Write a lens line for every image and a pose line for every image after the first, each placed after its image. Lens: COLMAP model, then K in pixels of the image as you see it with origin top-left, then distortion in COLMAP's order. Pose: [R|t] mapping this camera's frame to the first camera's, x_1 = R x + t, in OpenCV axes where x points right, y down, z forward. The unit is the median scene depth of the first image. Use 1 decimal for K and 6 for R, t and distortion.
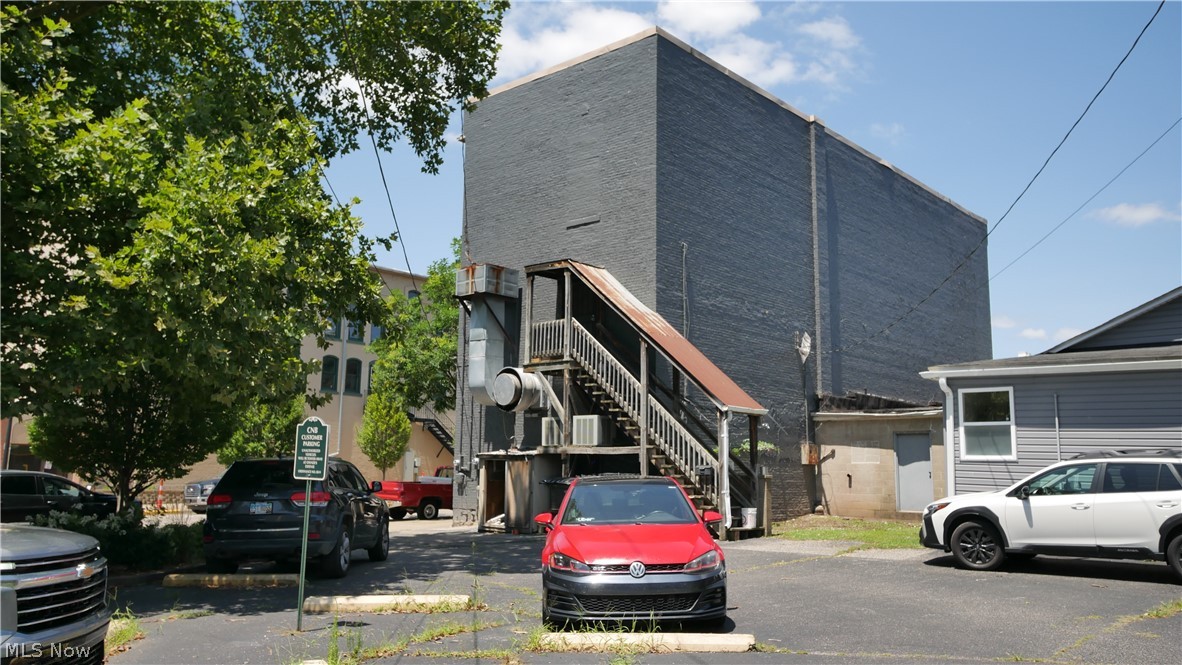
lens RADIAL K [[939.4, 0, 591.0], [0, 939.4, 332.5], [0, 0, 1]] dist [0.005068, -0.000944]
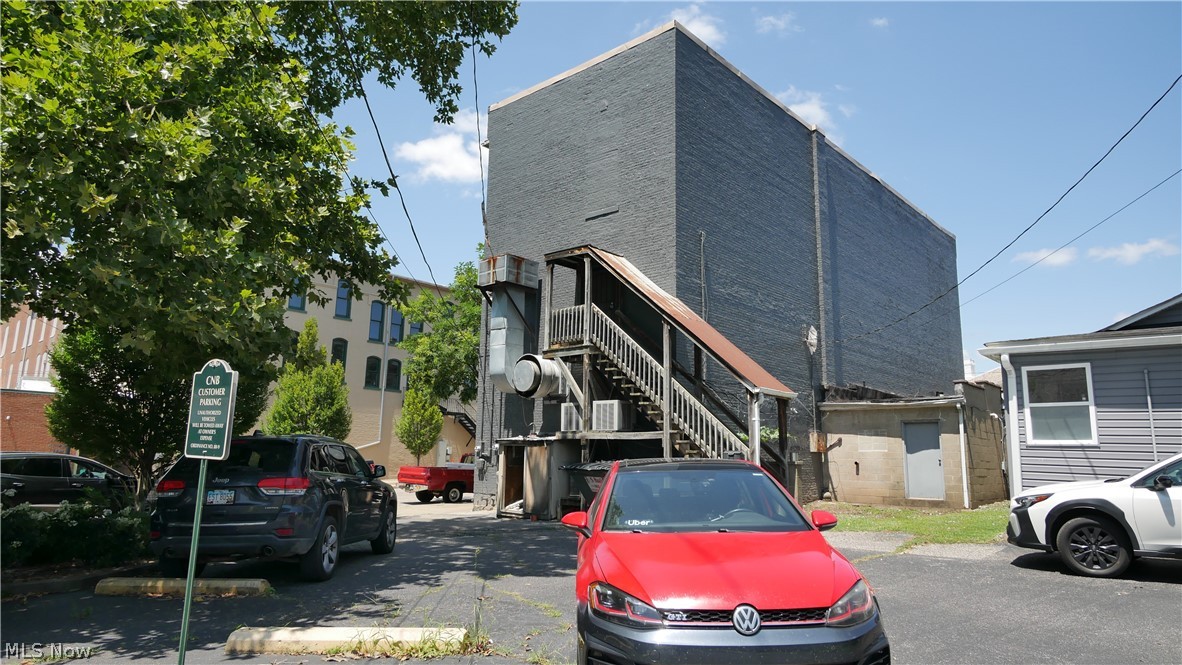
lens RADIAL K [[727.3, 0, 588.8], [0, 727.3, 331.0], [0, 0, 1]] dist [-0.005078, -0.001242]
pose [[0.999967, 0.004229, -0.006877, -0.017433], [-0.004432, 0.999546, -0.029802, 0.036252], [0.006748, 0.029832, 0.999532, 0.220746]]
